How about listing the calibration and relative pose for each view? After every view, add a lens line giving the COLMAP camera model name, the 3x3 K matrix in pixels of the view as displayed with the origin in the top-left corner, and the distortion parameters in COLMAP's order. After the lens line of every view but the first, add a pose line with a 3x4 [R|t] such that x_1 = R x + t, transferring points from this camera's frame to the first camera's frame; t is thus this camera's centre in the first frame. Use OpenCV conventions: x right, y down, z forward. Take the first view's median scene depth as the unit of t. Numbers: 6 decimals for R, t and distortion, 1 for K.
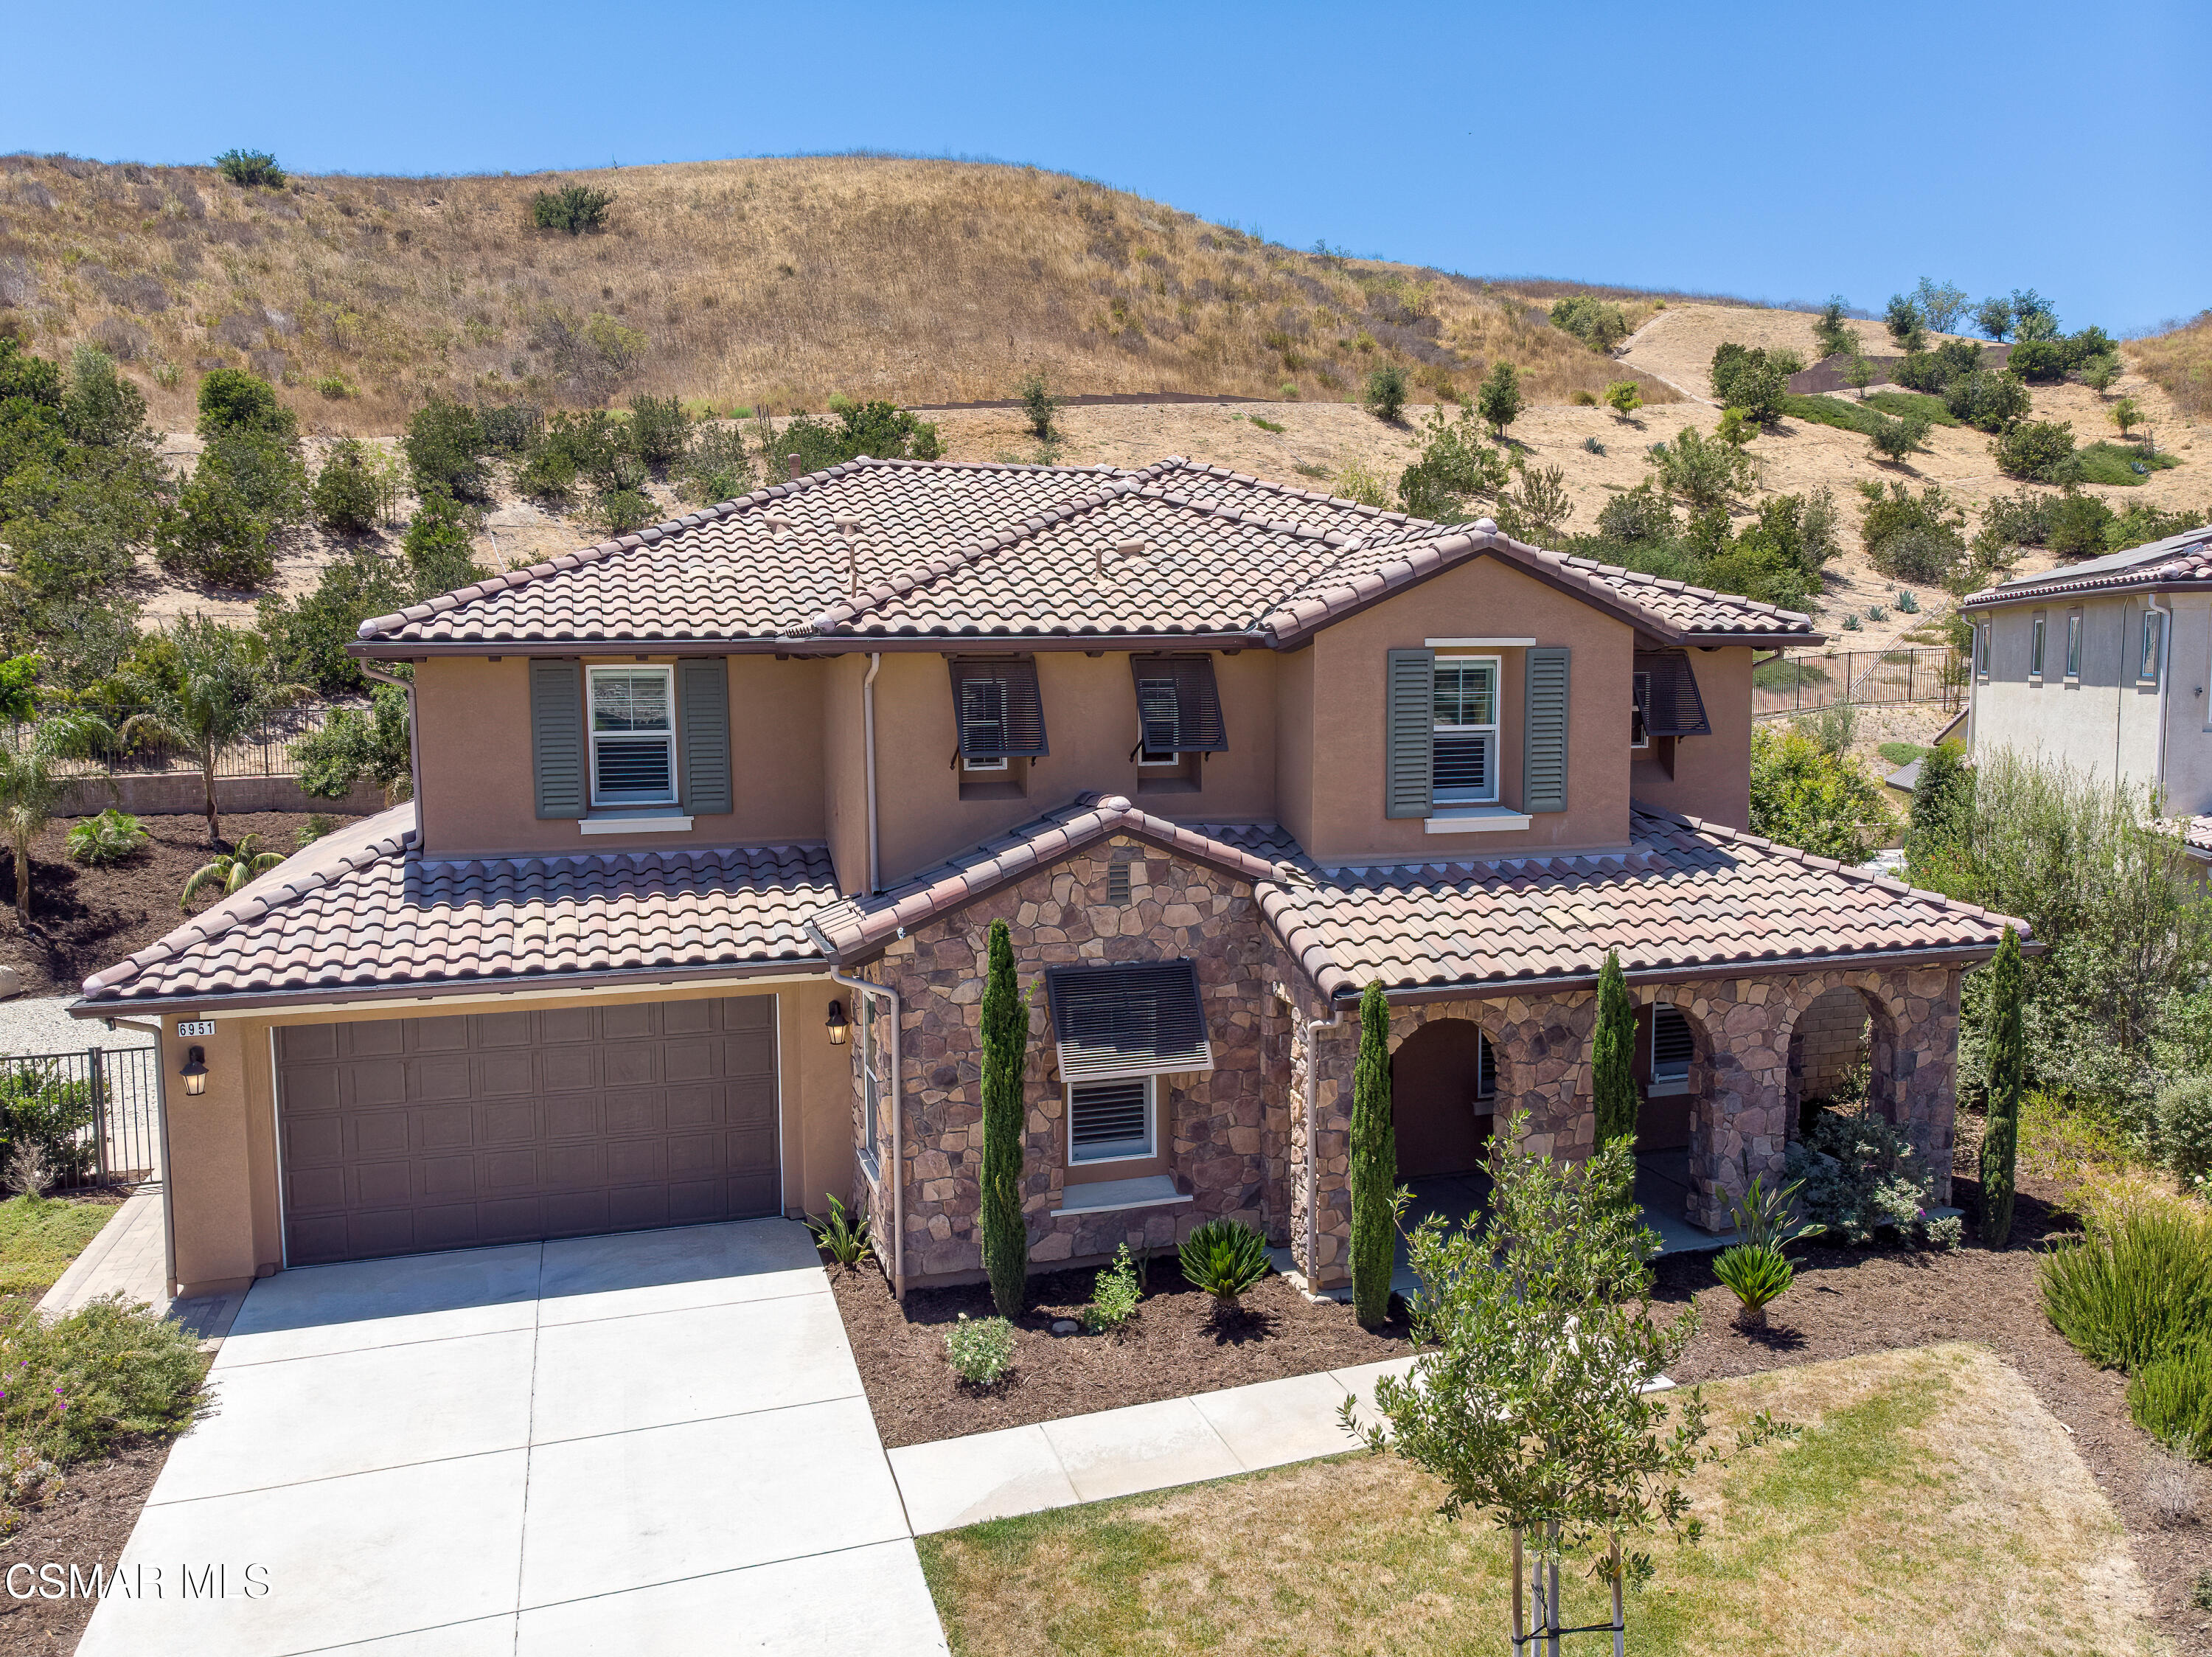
lens RADIAL K [[1624.7, 0, 1096.3], [0, 1624.7, 831.2], [0, 0, 1]] dist [-0.021115, 0.044485]
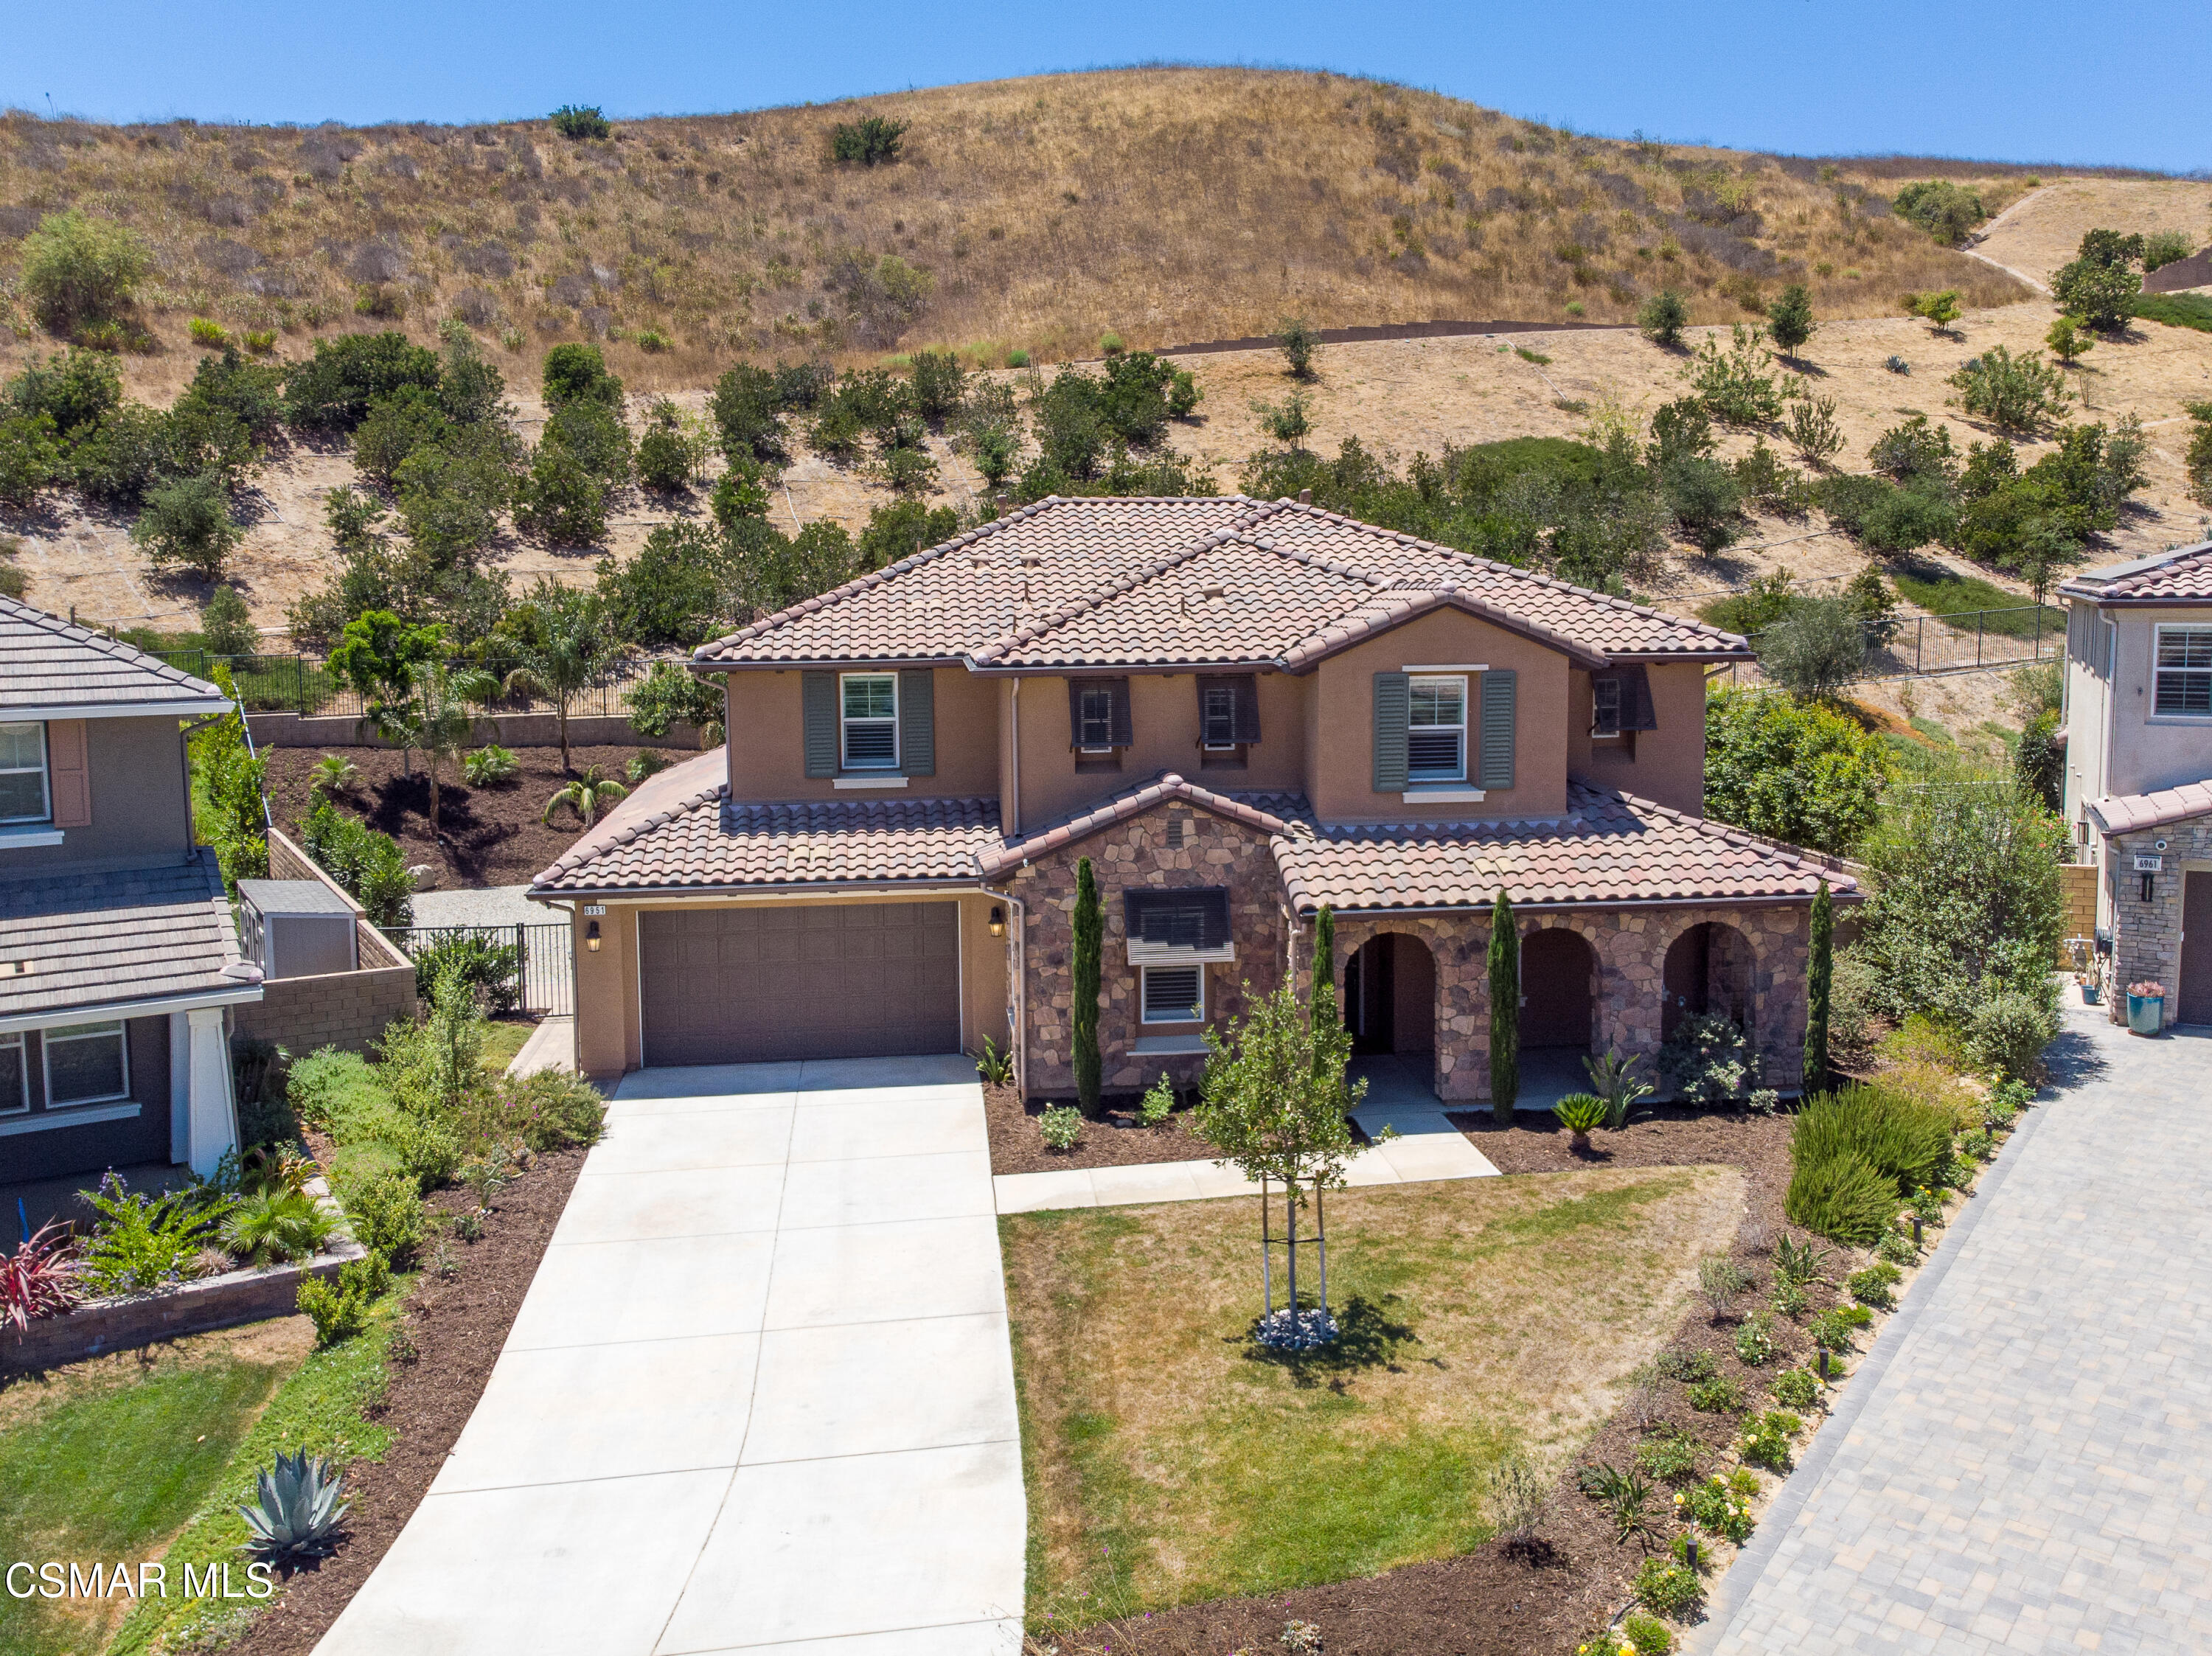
lens RADIAL K [[1774.4, 0, 1100.7], [0, 1774.4, 748.7], [0, 0, 1]] dist [-0.004503, -0.006383]
pose [[0.983438, 0.017871, -0.180360, 0.107368], [-0.017577, 0.999840, 0.003230, -0.022335], [0.180389, -0.000006, 0.983595, -0.273640]]
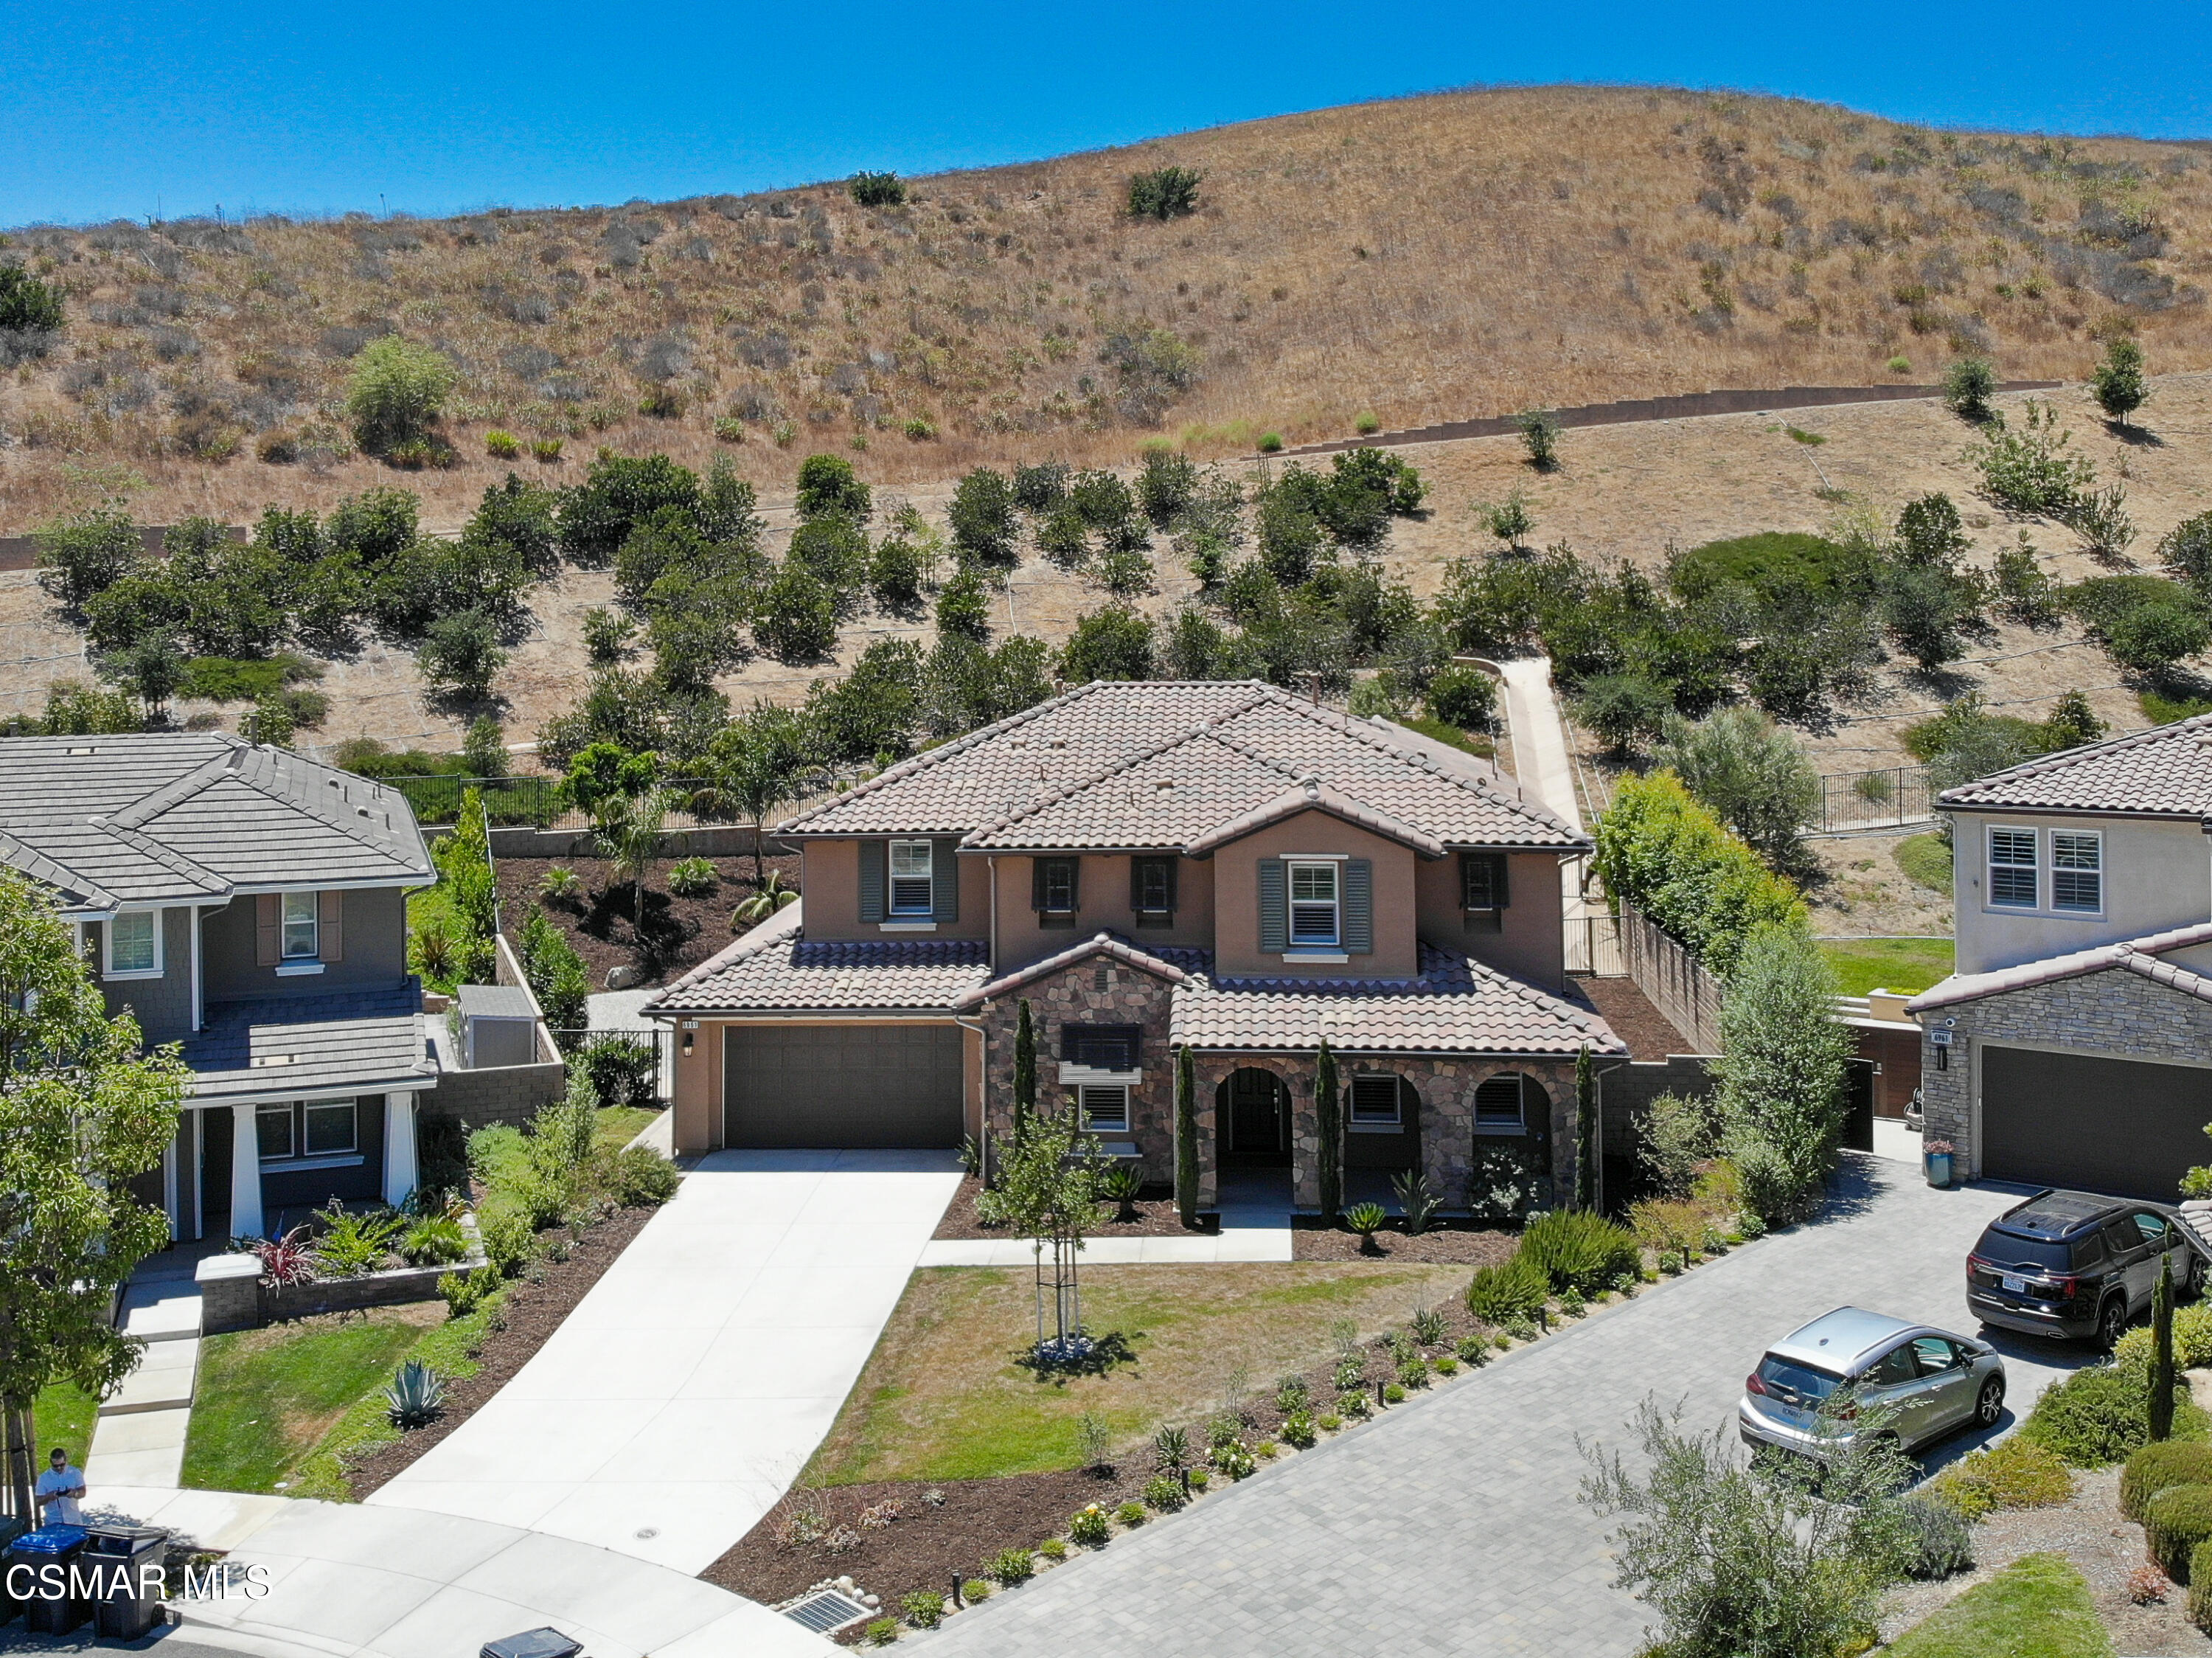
lens RADIAL K [[2065.9, 0, 1106.4], [0, 2065.9, 582.8], [0, 0, 1]] dist [0.271590, -0.778820]
pose [[0.928371, -0.002163, -0.371648, 0.431265], [-0.034509, 0.995161, -0.091994, -0.096968], [0.370049, 0.098230, 0.923805, -0.618656]]
